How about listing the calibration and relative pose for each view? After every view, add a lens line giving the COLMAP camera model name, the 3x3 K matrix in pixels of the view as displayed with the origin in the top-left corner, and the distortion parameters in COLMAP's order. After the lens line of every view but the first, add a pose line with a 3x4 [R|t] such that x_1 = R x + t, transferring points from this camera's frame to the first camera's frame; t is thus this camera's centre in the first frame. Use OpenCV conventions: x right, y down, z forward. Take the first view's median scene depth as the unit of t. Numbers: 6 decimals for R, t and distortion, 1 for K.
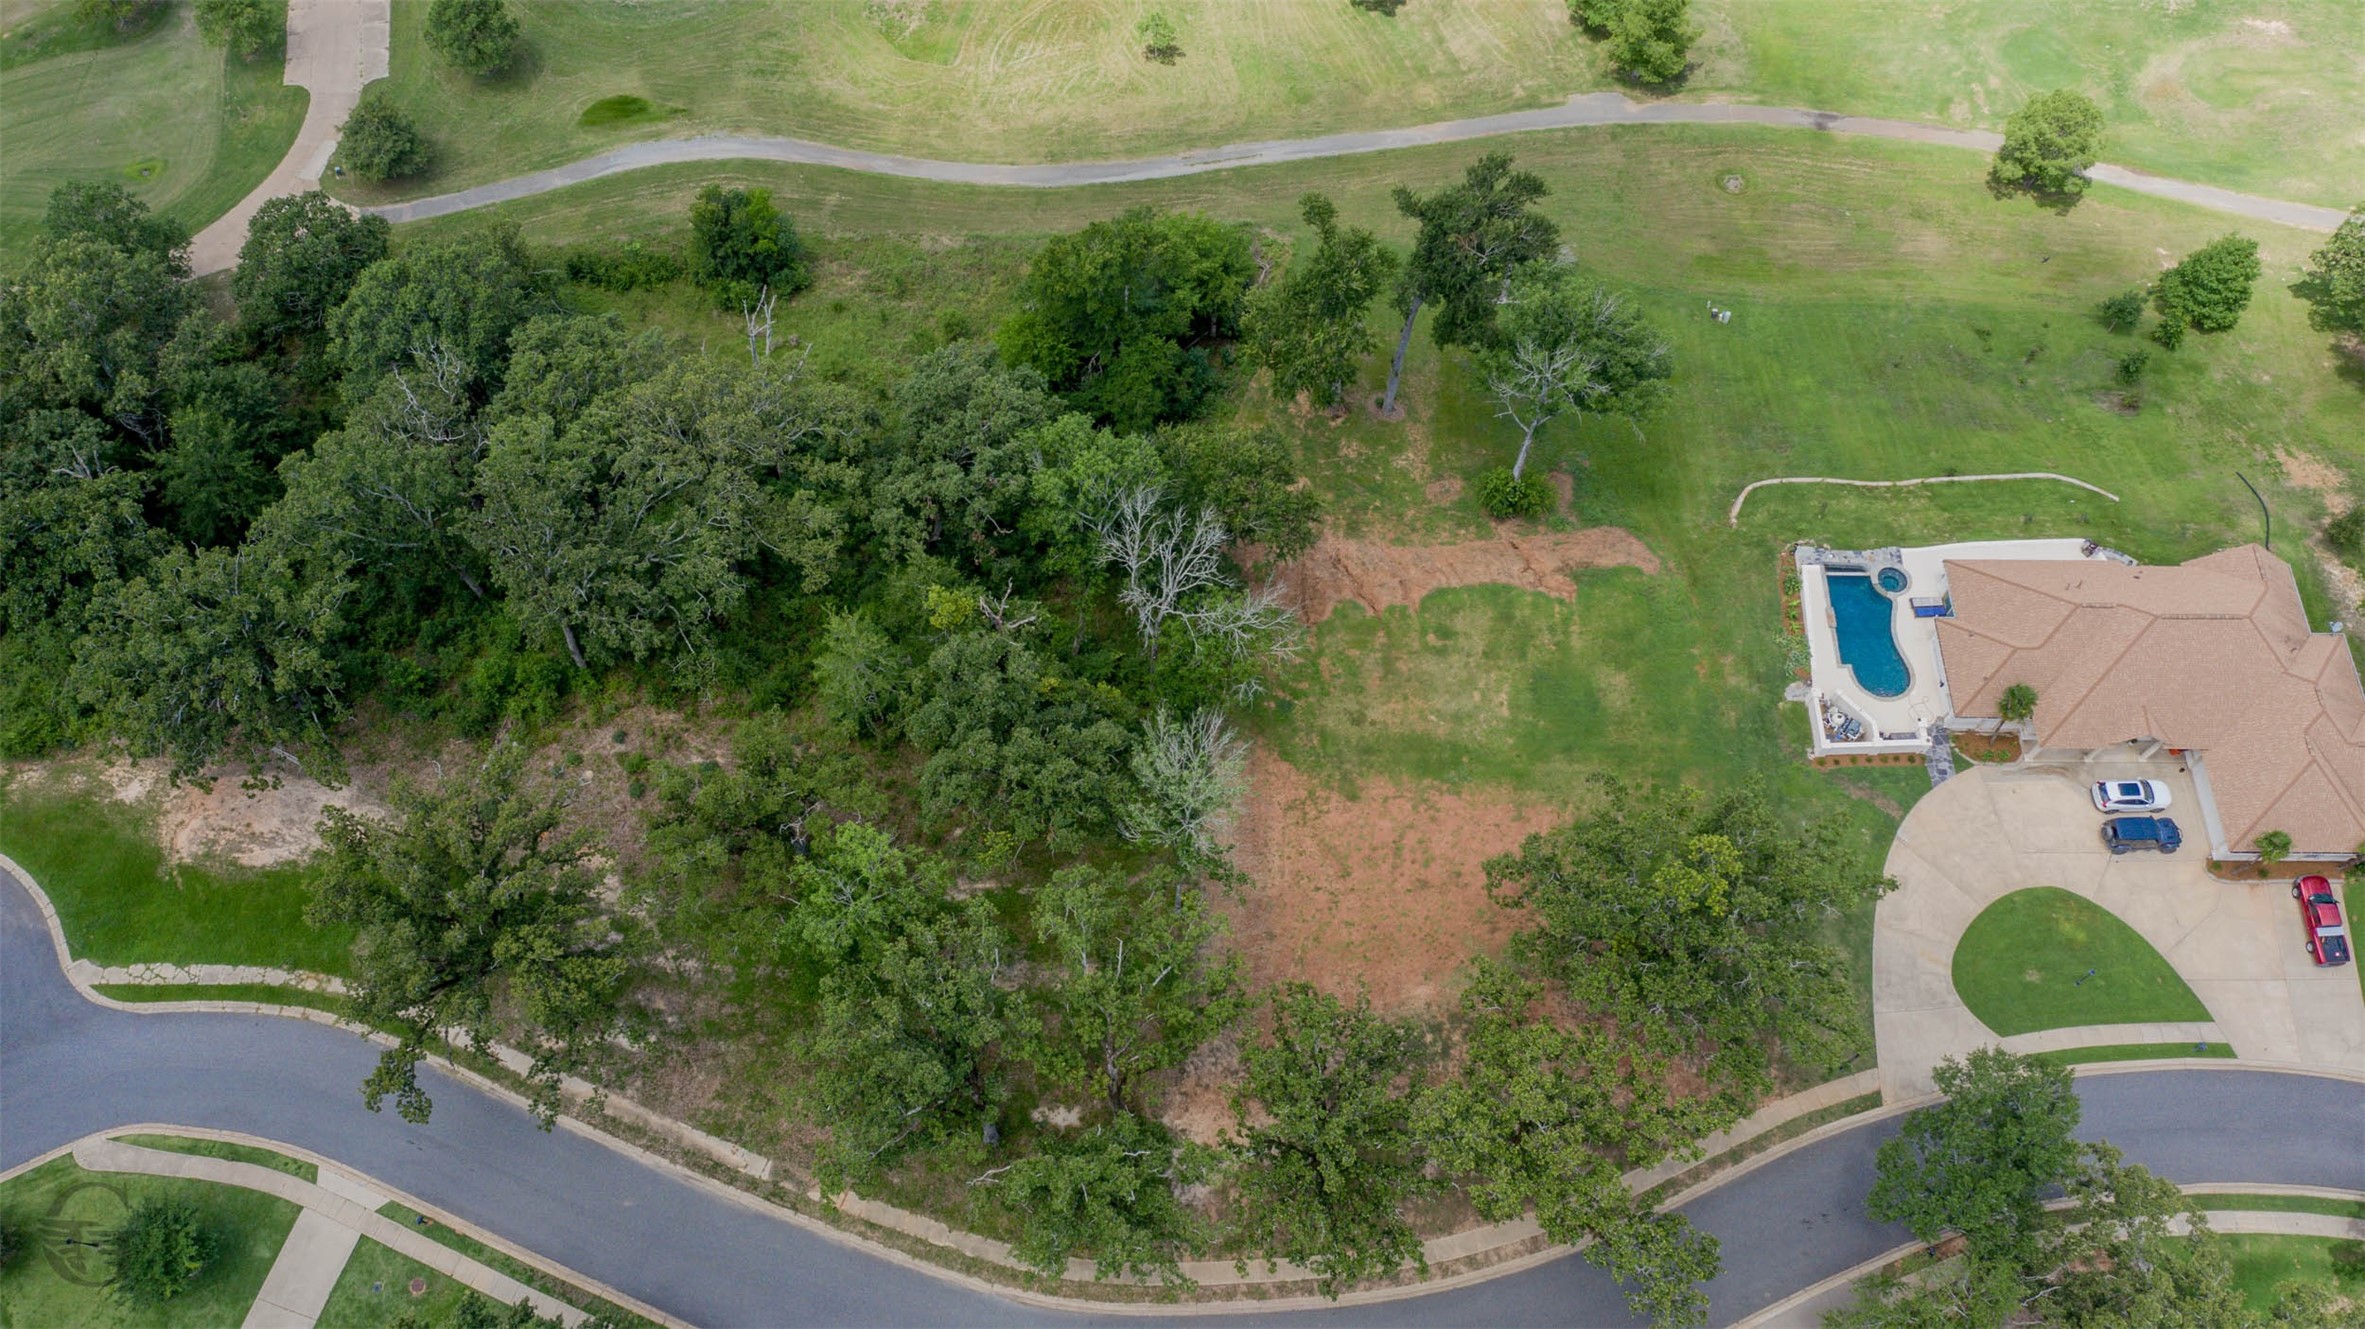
lens RADIAL K [[1853.4, 0, 1179.4], [0, 1853.4, 657.9], [0, 0, 1]] dist [-0.021063, 0.006171]
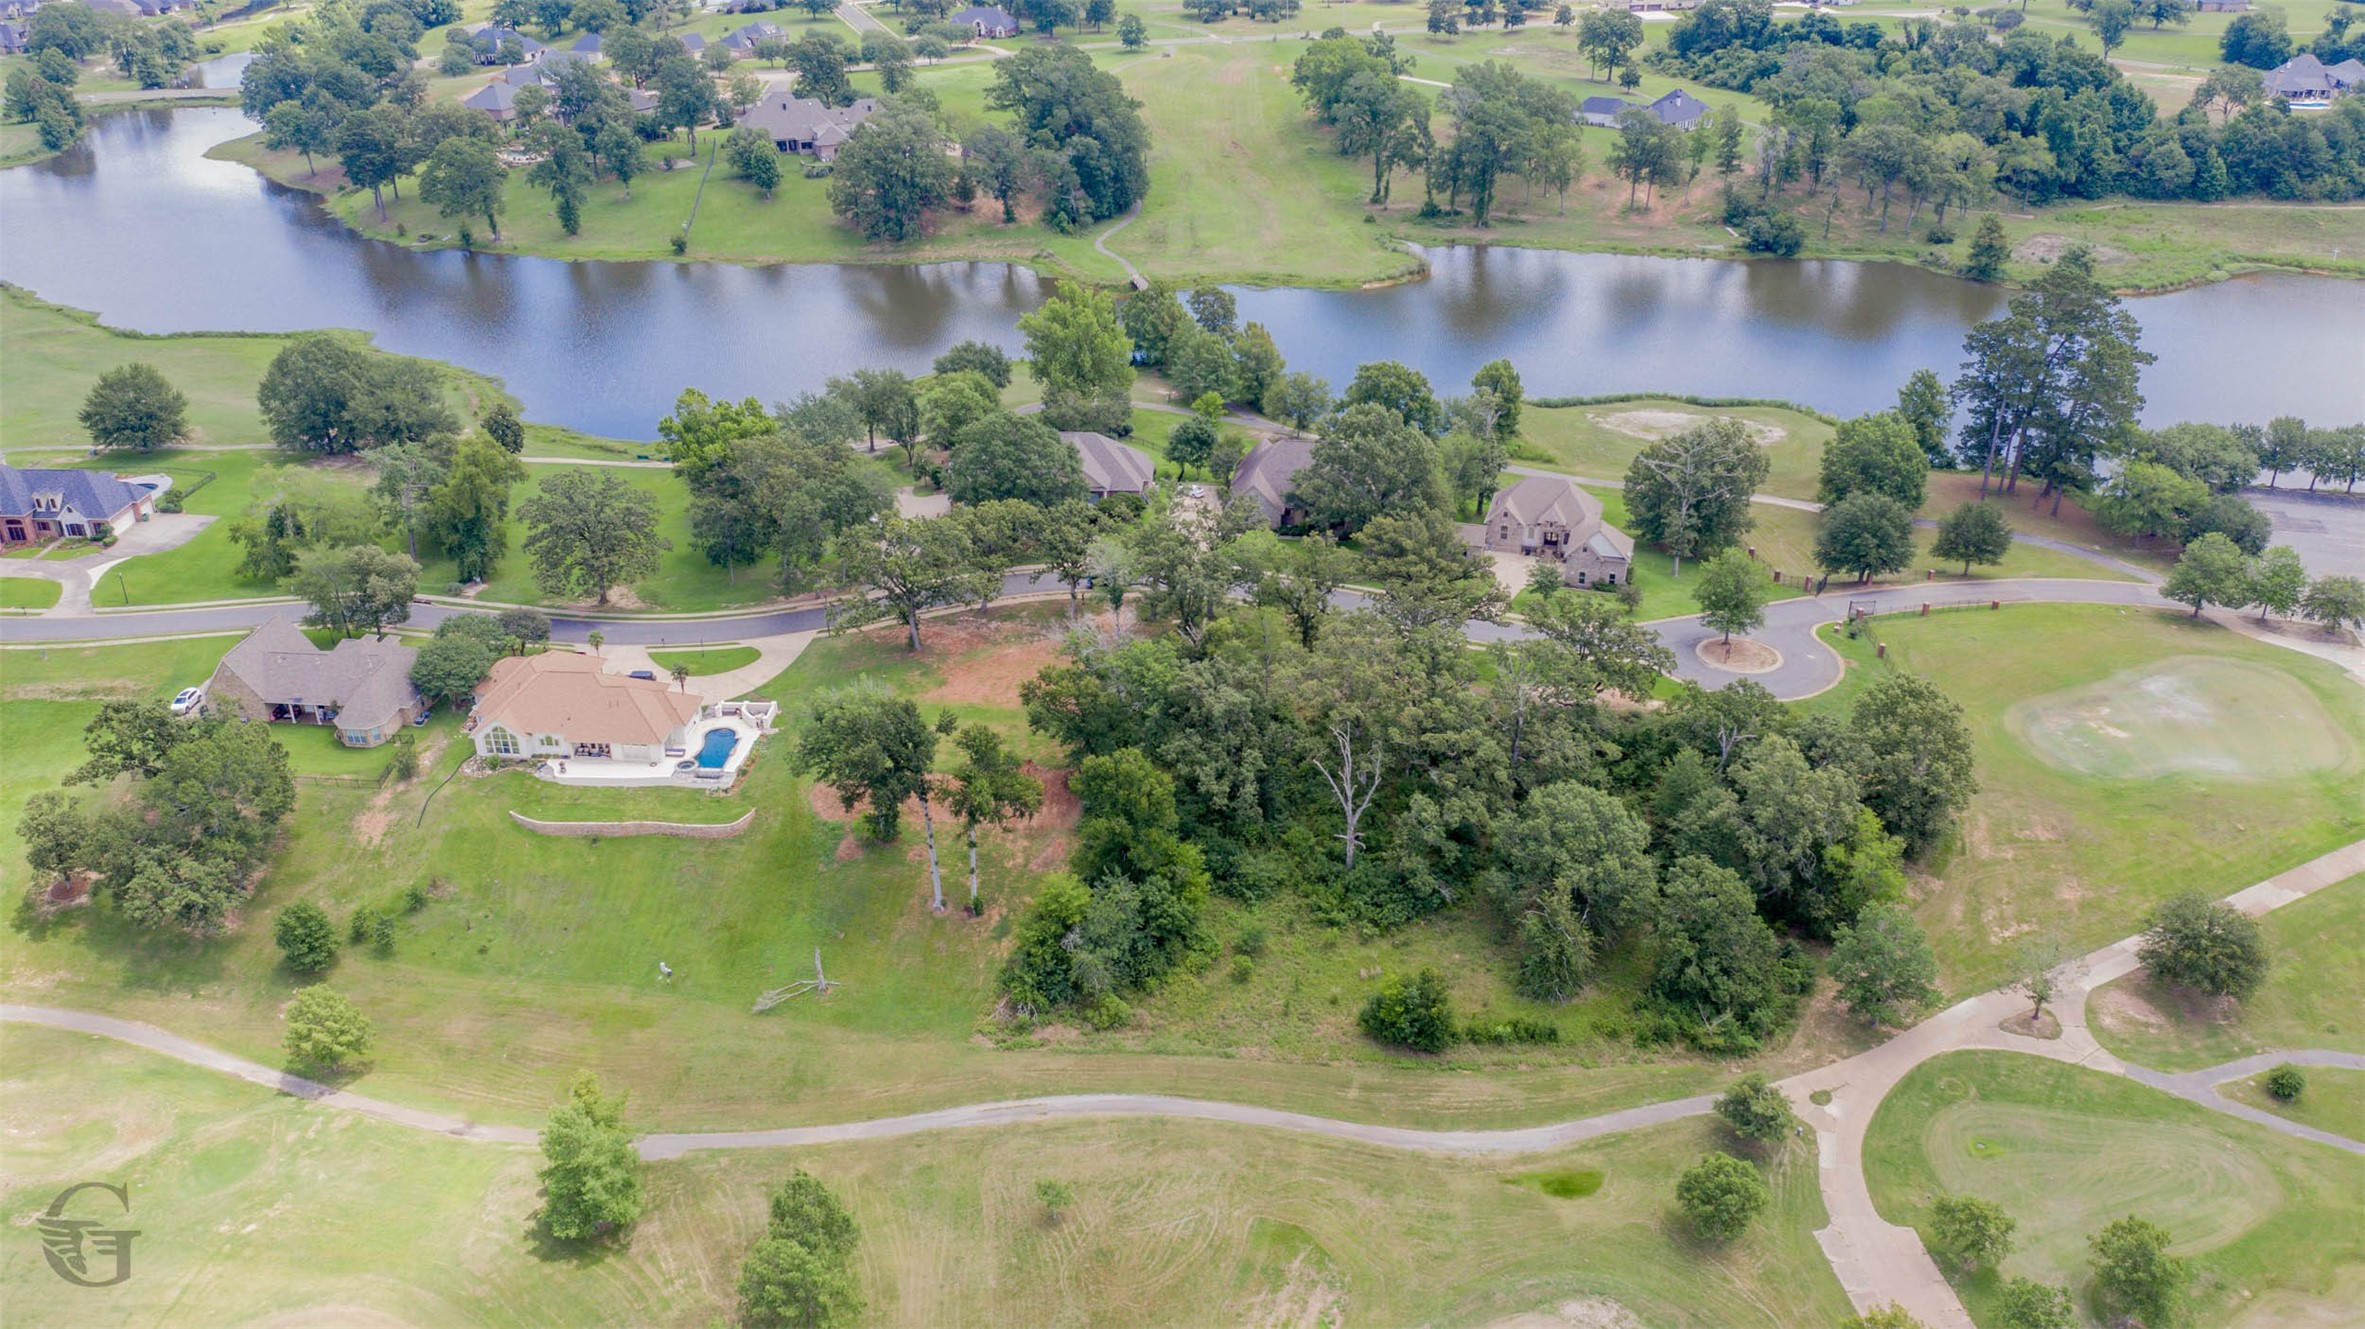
lens RADIAL K [[1853.4, 0, 1180.3], [0, 1853.4, 670.2], [0, 0, 1]] dist [-0.021063, 0.006171]
pose [[-0.997789, -0.028298, 0.060133, -0.181543], [0.059953, 0.007186, 0.998175, -1.813426], [-0.028679, 0.999574, -0.005474, 0.951724]]
